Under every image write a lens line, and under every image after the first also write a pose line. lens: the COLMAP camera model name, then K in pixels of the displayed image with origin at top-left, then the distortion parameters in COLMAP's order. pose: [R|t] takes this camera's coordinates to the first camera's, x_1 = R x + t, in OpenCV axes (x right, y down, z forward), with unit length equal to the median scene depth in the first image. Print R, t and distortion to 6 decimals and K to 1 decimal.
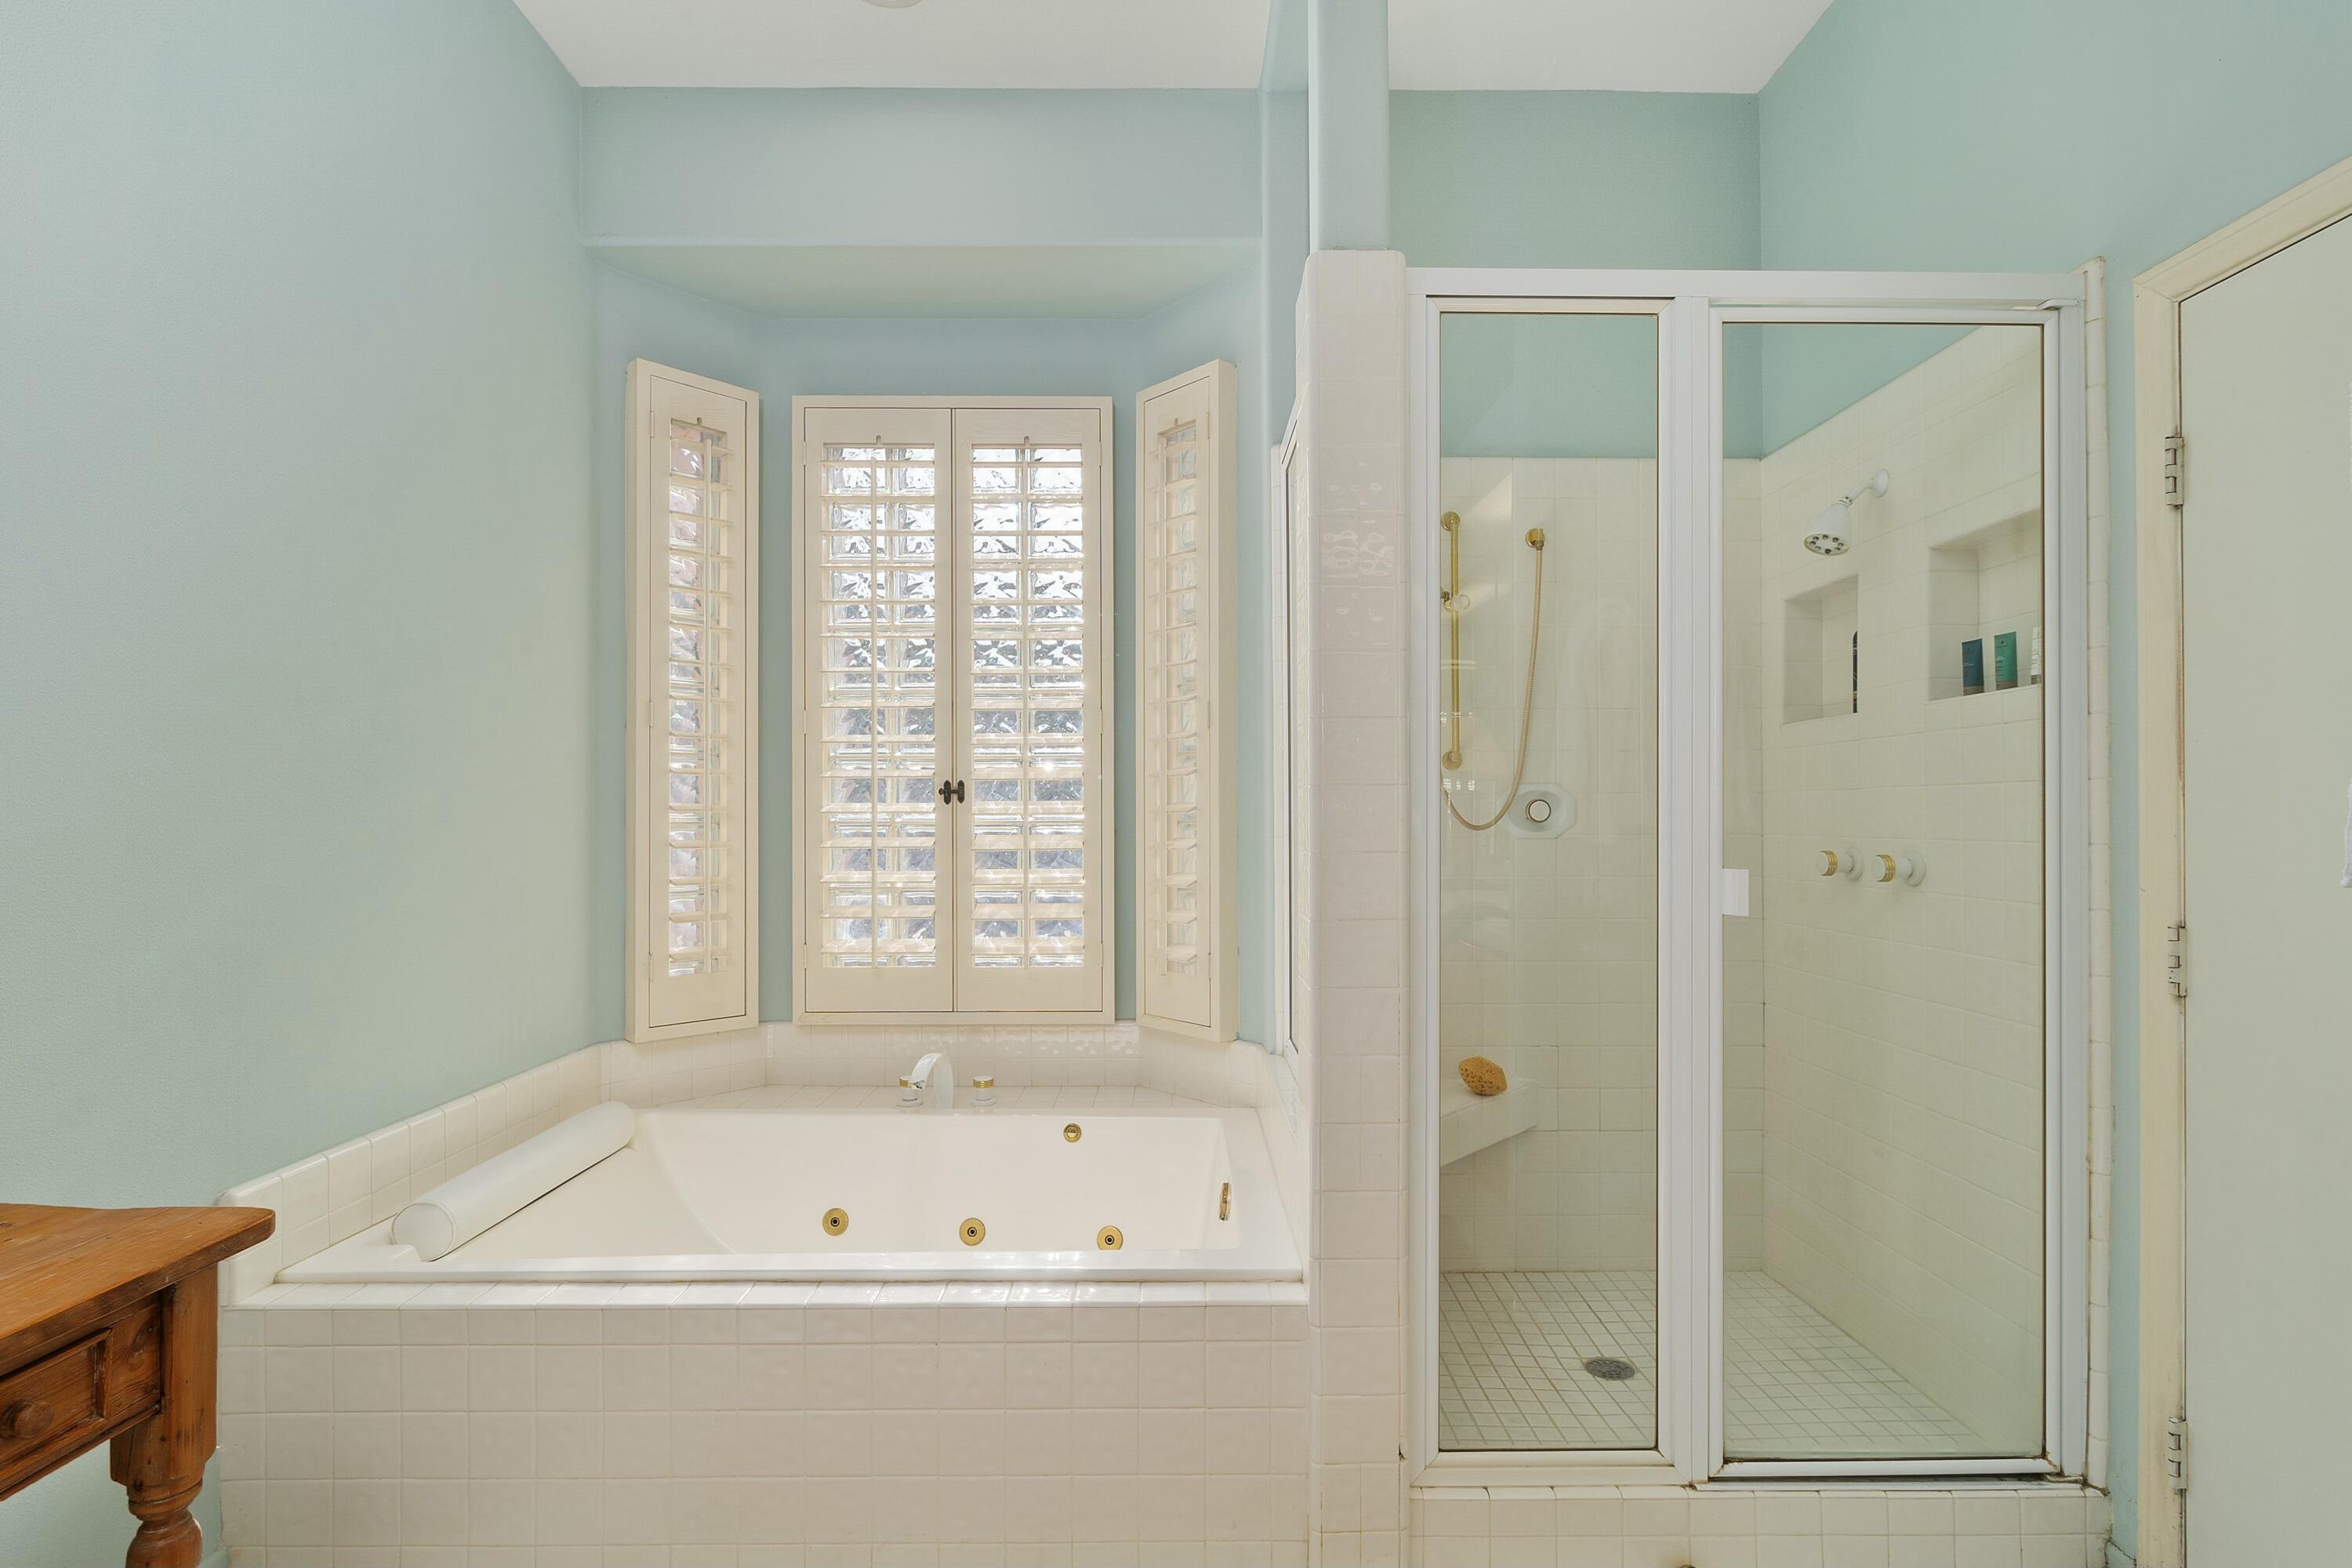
lens RADIAL K [[1129.2, 0, 1181.3], [0, 1129.2, 804.1], [0, 0, 1]] dist [-0.002046, -0.000873]
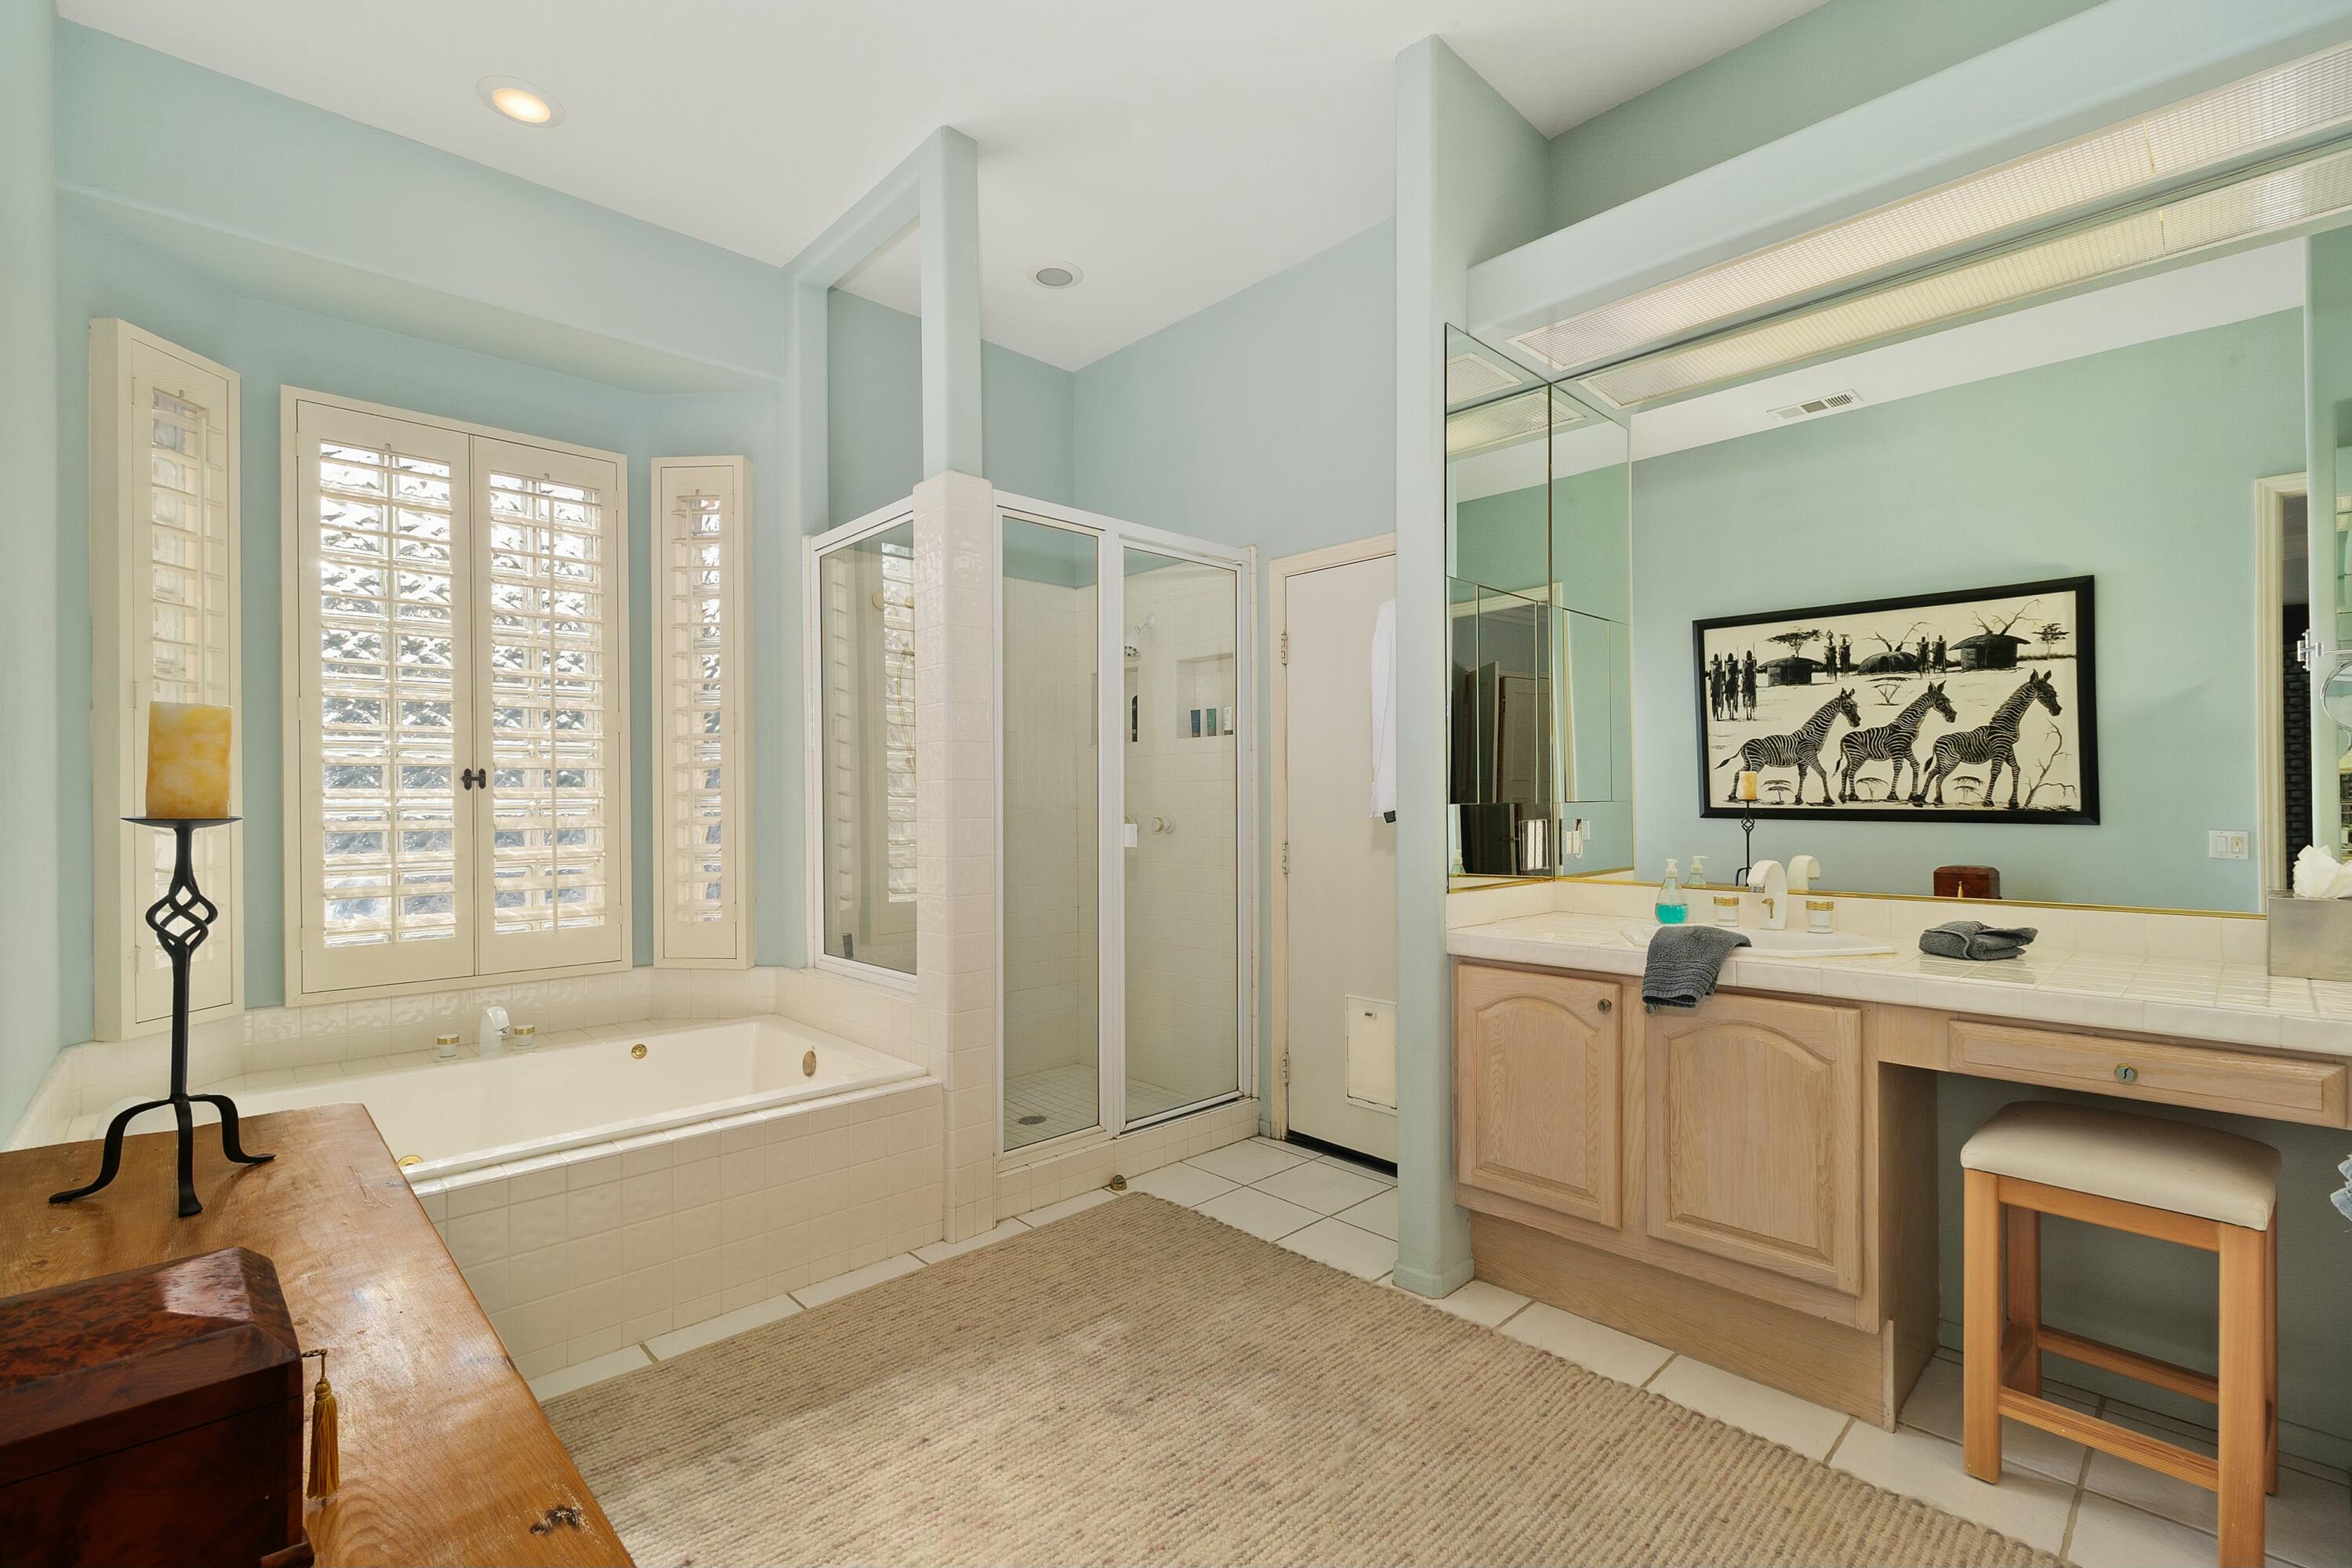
lens RADIAL K [[1031.9, 0, 1175.8], [0, 1031.9, 790.2], [0, 0, 1]] dist [-0.015563, -0.000160]
pose [[0.730695, 0.003450, 0.682696, -0.391571], [-0.001853, 0.999994, -0.003070, 0.002105], [-0.682702, 0.000978, 0.730696, -0.216115]]
